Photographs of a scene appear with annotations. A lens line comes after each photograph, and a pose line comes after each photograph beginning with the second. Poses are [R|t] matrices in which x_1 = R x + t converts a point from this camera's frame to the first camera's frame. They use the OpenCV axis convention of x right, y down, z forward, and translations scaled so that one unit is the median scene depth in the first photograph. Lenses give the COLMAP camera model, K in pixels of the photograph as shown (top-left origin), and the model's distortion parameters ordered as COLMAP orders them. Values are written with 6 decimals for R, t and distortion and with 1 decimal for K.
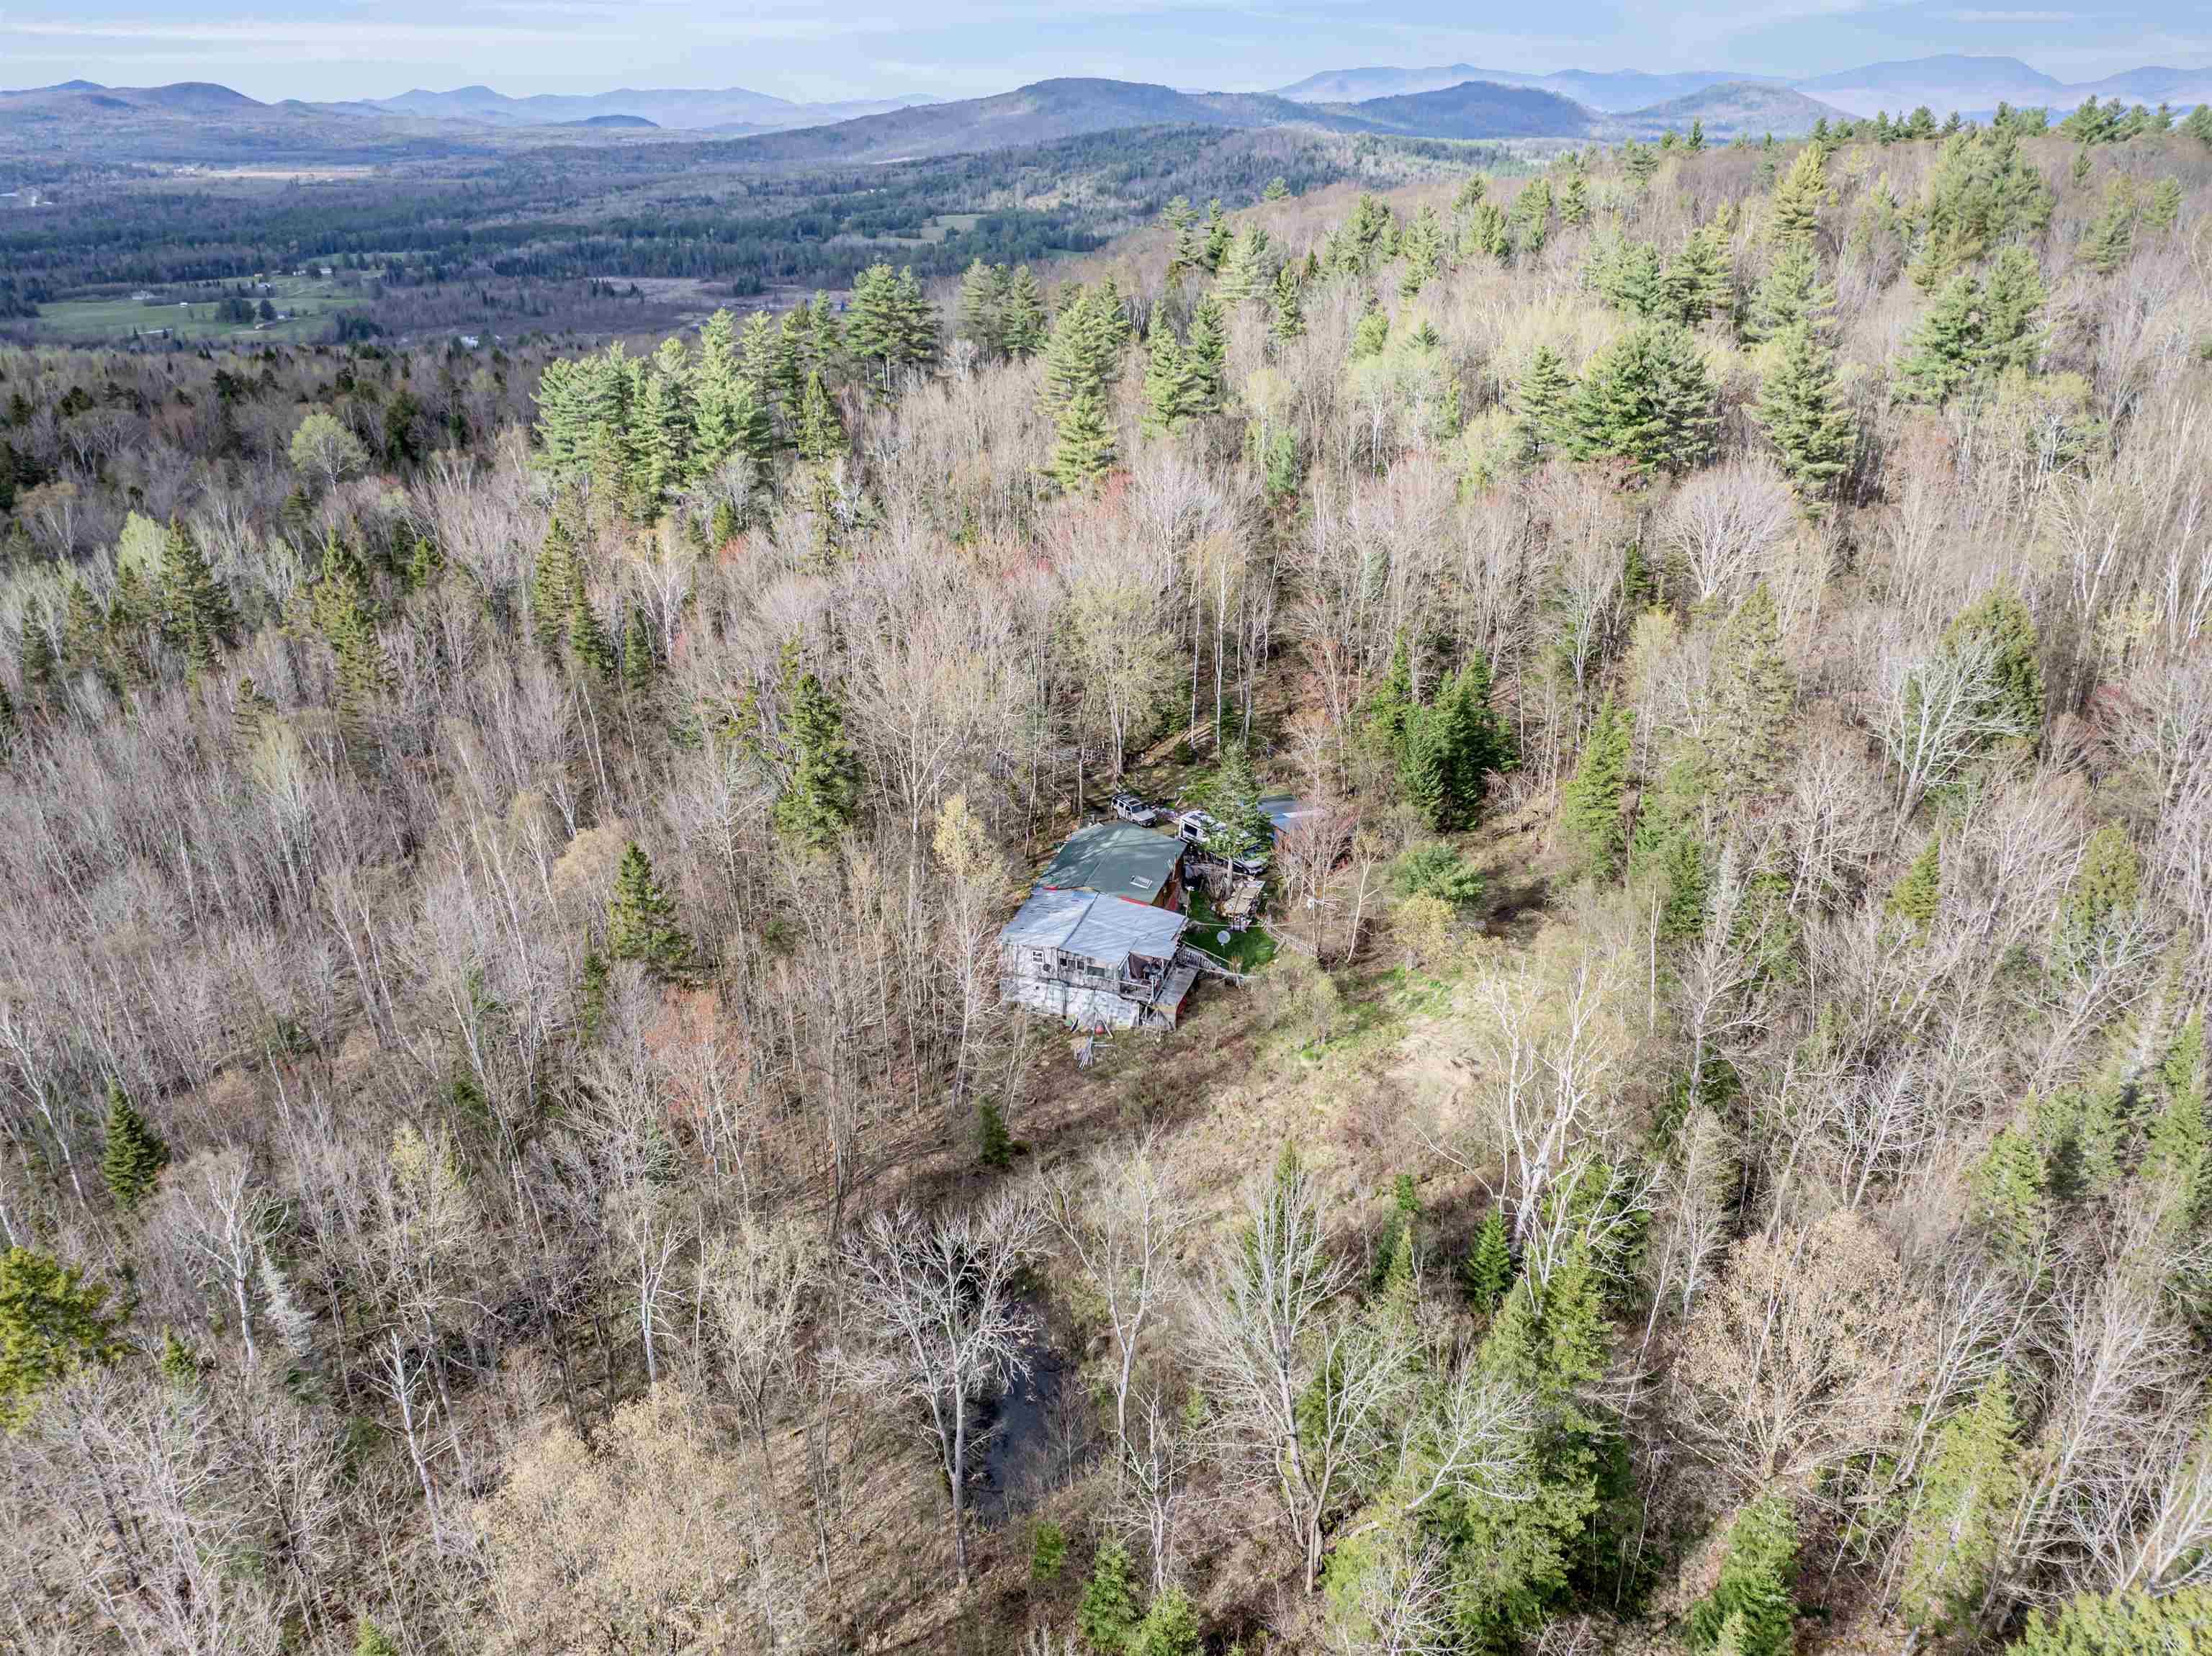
lens RADIAL K [[1551.5, 0, 1108.6], [0, 1551.5, 822.2], [0, 0, 1]] dist [-0.054937, 0.028543]
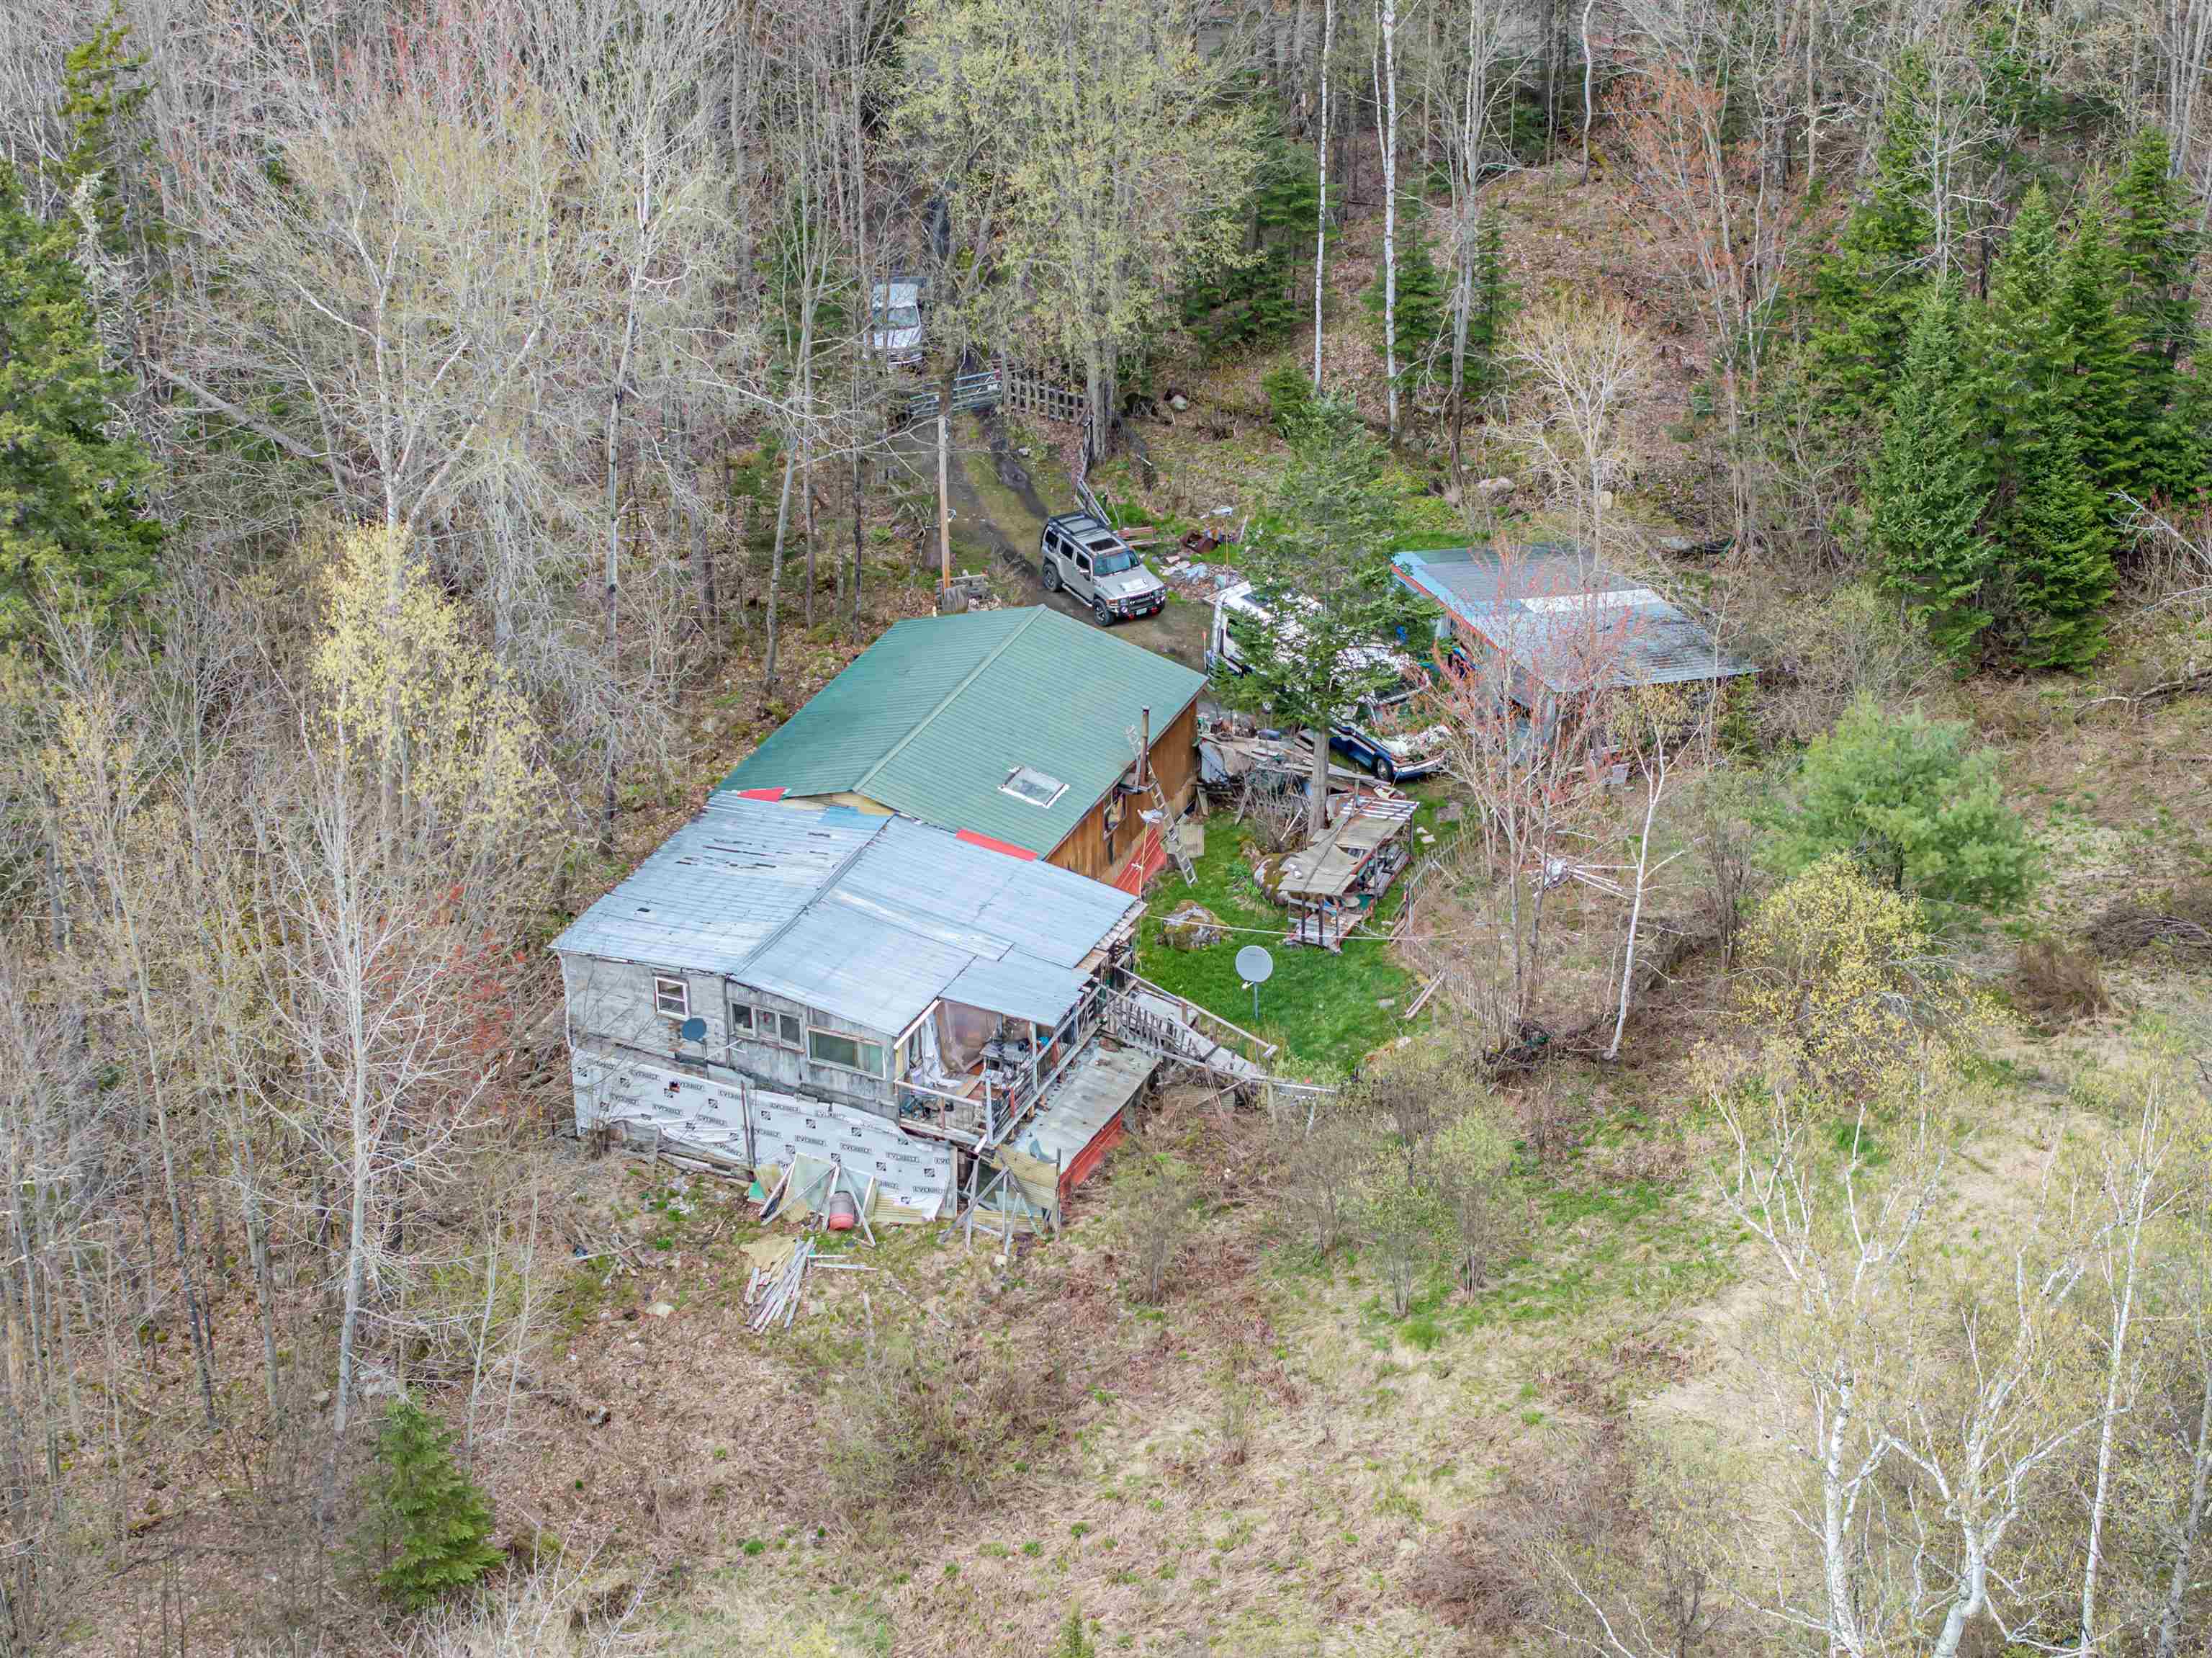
lens RADIAL K [[4441.6, 0, 1117.2], [0, 4441.6, 837.1], [0, 0, 1]] dist [-0.101544, 0.000000]
pose [[0.994480, 0.049760, -0.092374, 0.104316], [-0.043547, 0.996728, 0.068100, -0.014102], [0.095460, -0.063702, 0.993393, 0.030017]]
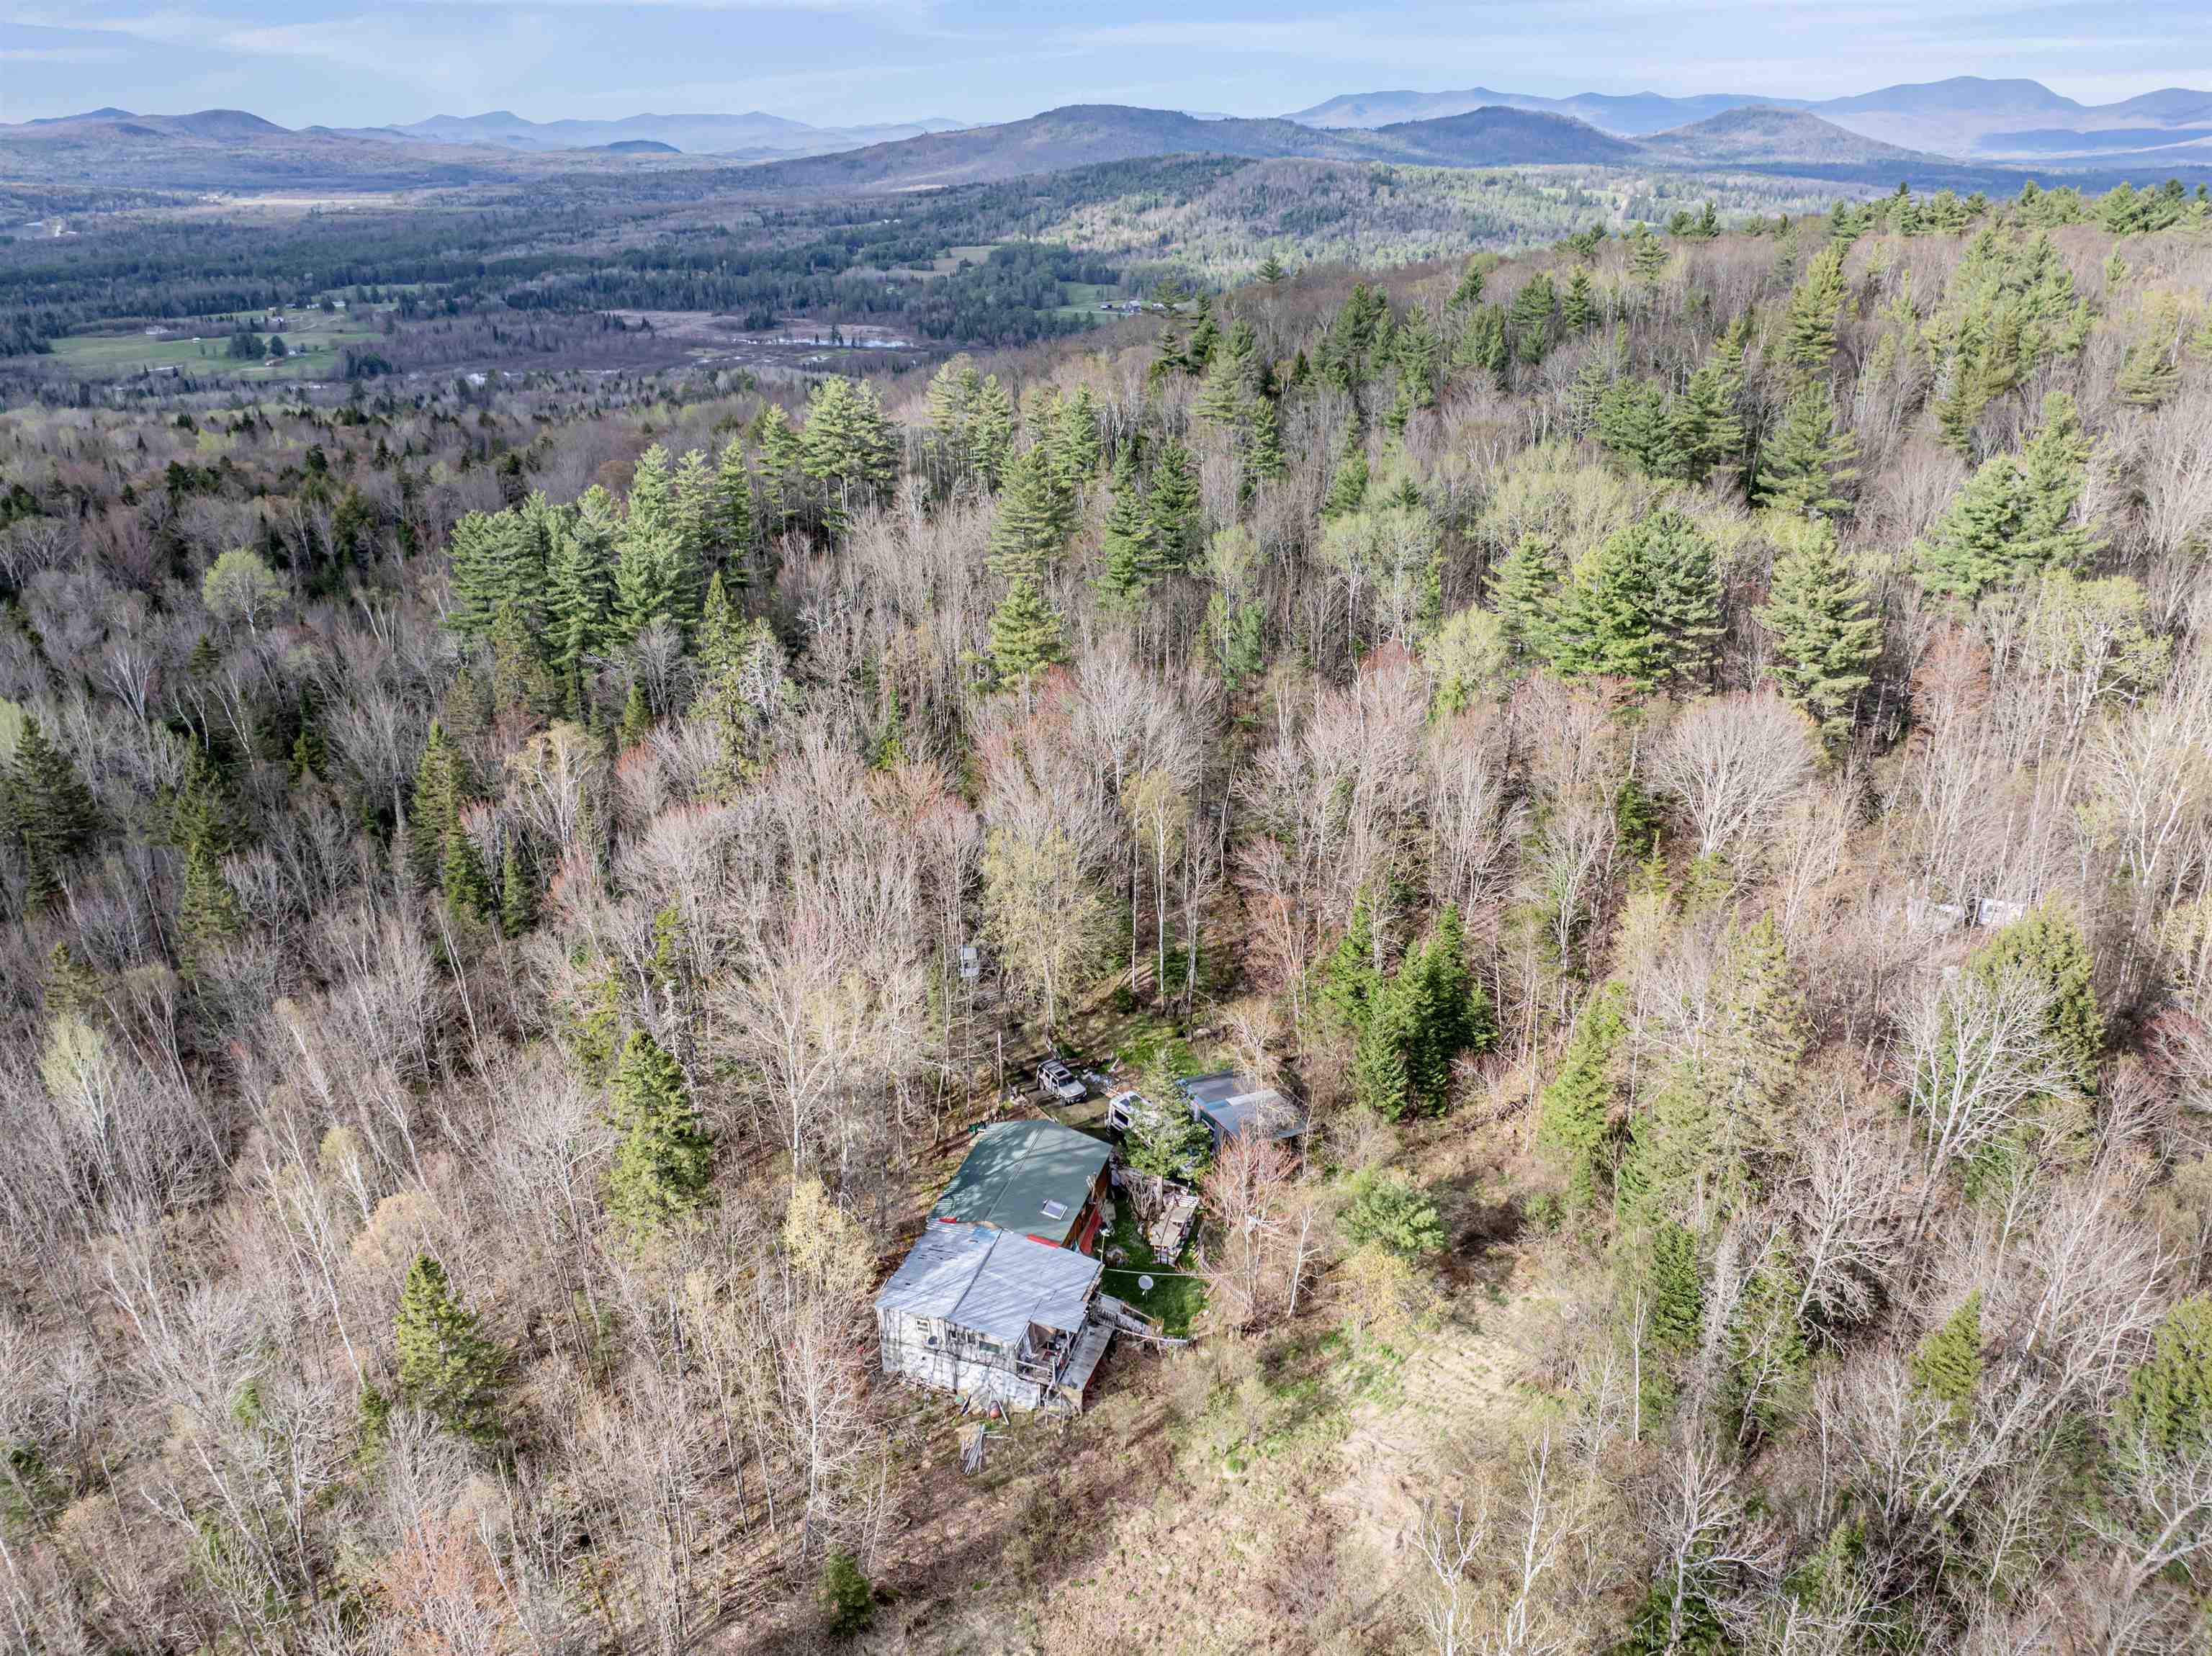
lens RADIAL K [[1551.5, 0, 1108.7], [0, 1551.5, 813.1], [0, 0, 1]] dist [-0.054937, 0.028543]
pose [[0.999930, 0.002651, -0.011515, 0.049412], [-0.002845, 0.999853, -0.016879, -0.136959], [0.011468, 0.016911, 0.999791, 0.103262]]
